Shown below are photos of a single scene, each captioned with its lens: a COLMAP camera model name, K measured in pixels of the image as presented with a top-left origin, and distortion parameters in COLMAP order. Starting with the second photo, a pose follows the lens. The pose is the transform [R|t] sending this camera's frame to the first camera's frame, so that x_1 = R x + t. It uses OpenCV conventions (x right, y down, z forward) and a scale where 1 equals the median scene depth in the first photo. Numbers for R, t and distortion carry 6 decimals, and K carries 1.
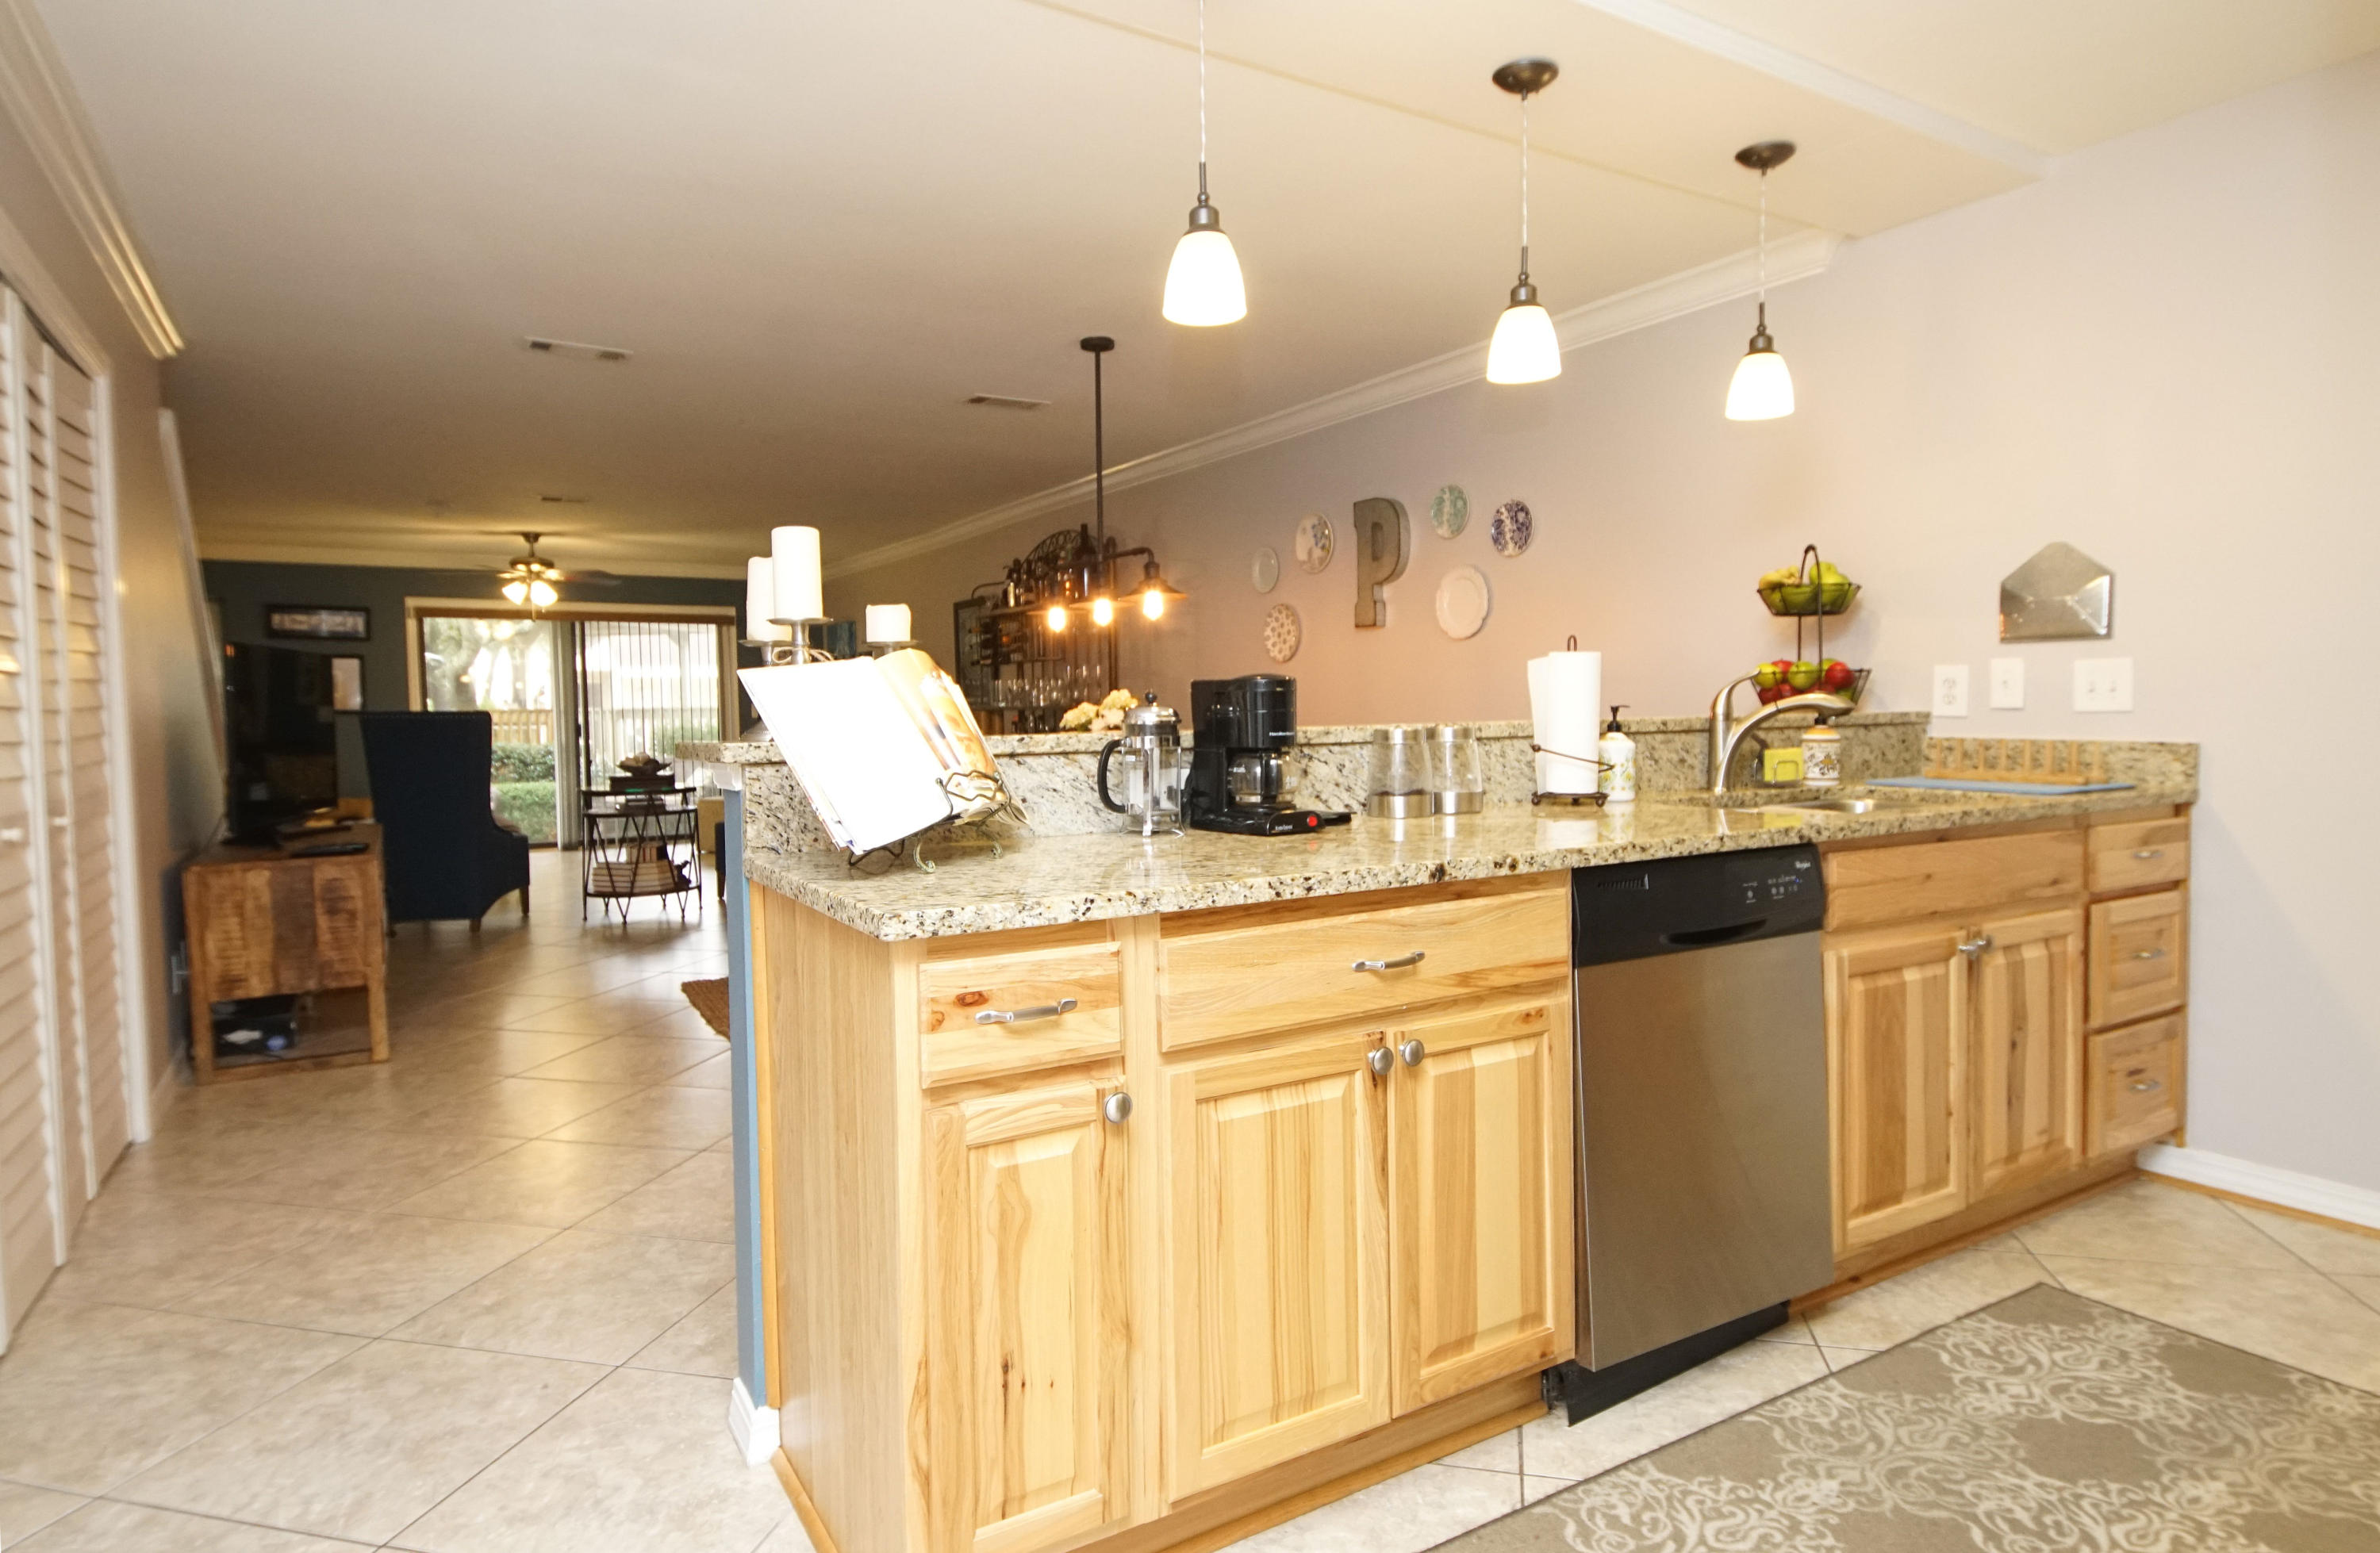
lens RADIAL K [[1319.3, 0, 1203.8], [0, 1319.3, 769.9], [0, 0, 1]] dist [0.015352, -0.013123]
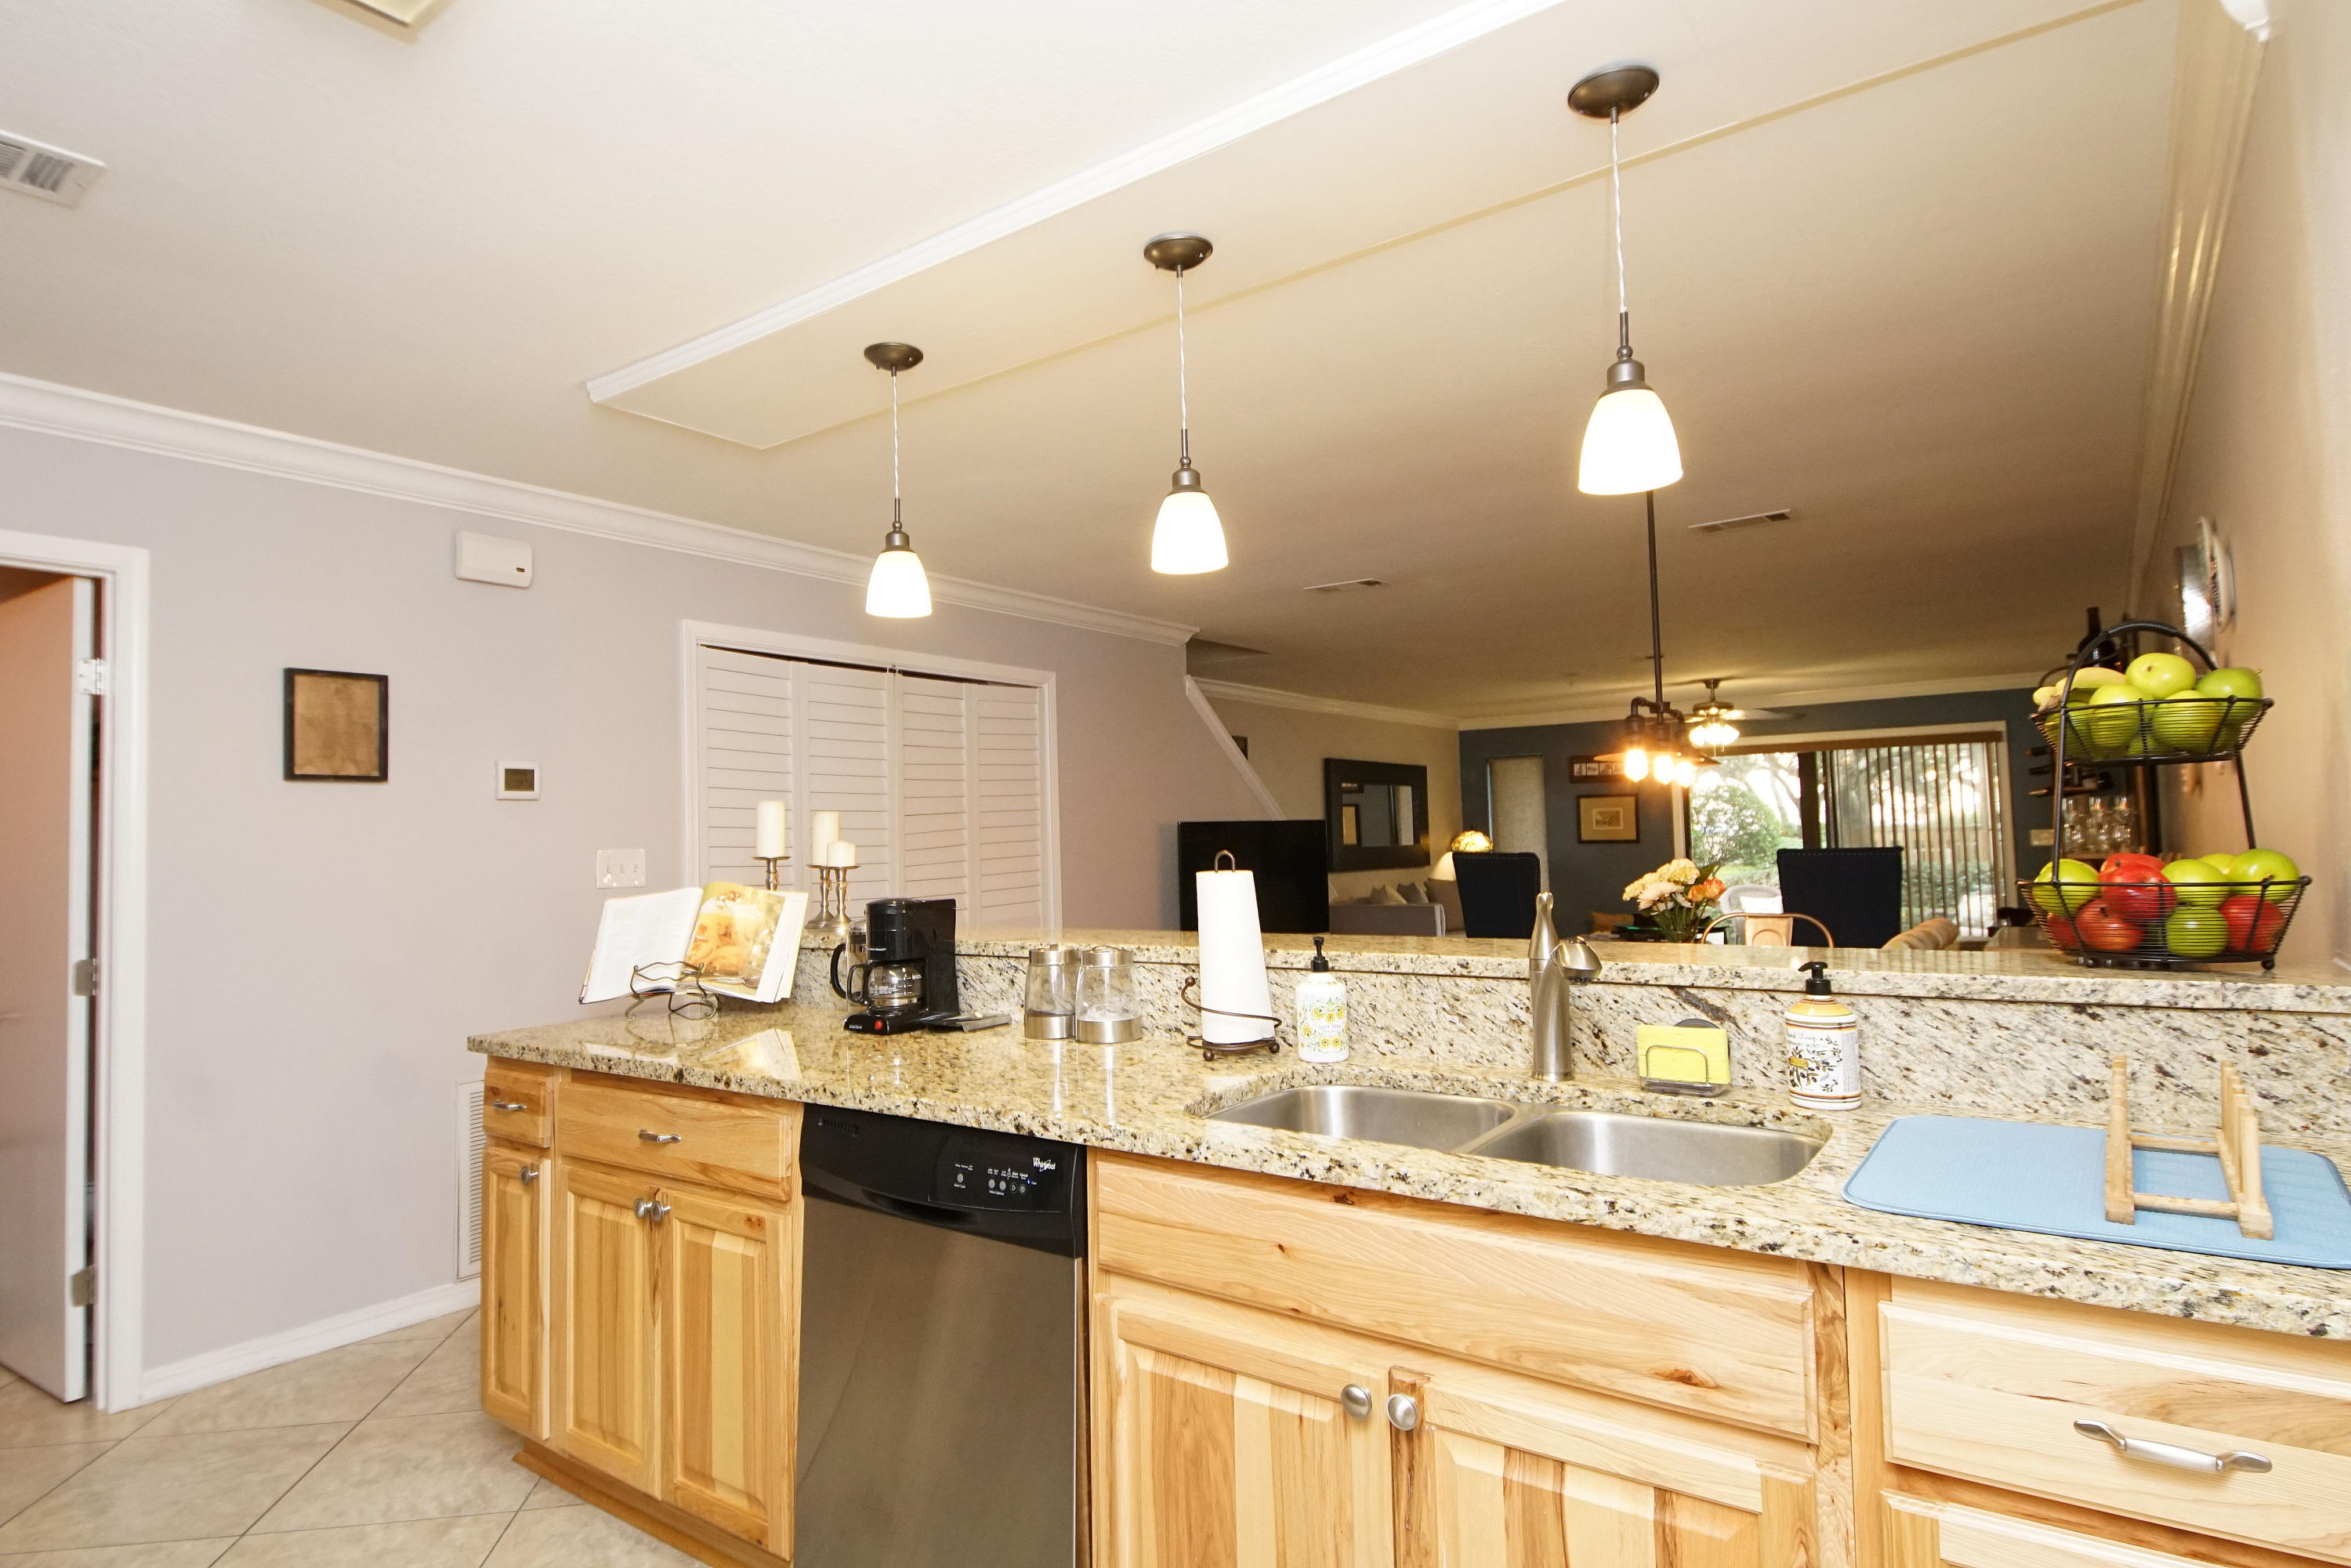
lens RADIAL K [[1280.5, 0, 1156.9], [0, 1280.5, 774.5], [0, 0, 1]] dist [0.020764, -0.013942]
pose [[0.369116, -0.044556, -0.928315, 0.532611], [-0.023221, 0.998096, -0.057138, -0.053655], [0.929093, 0.042647, 0.367379, 0.336582]]
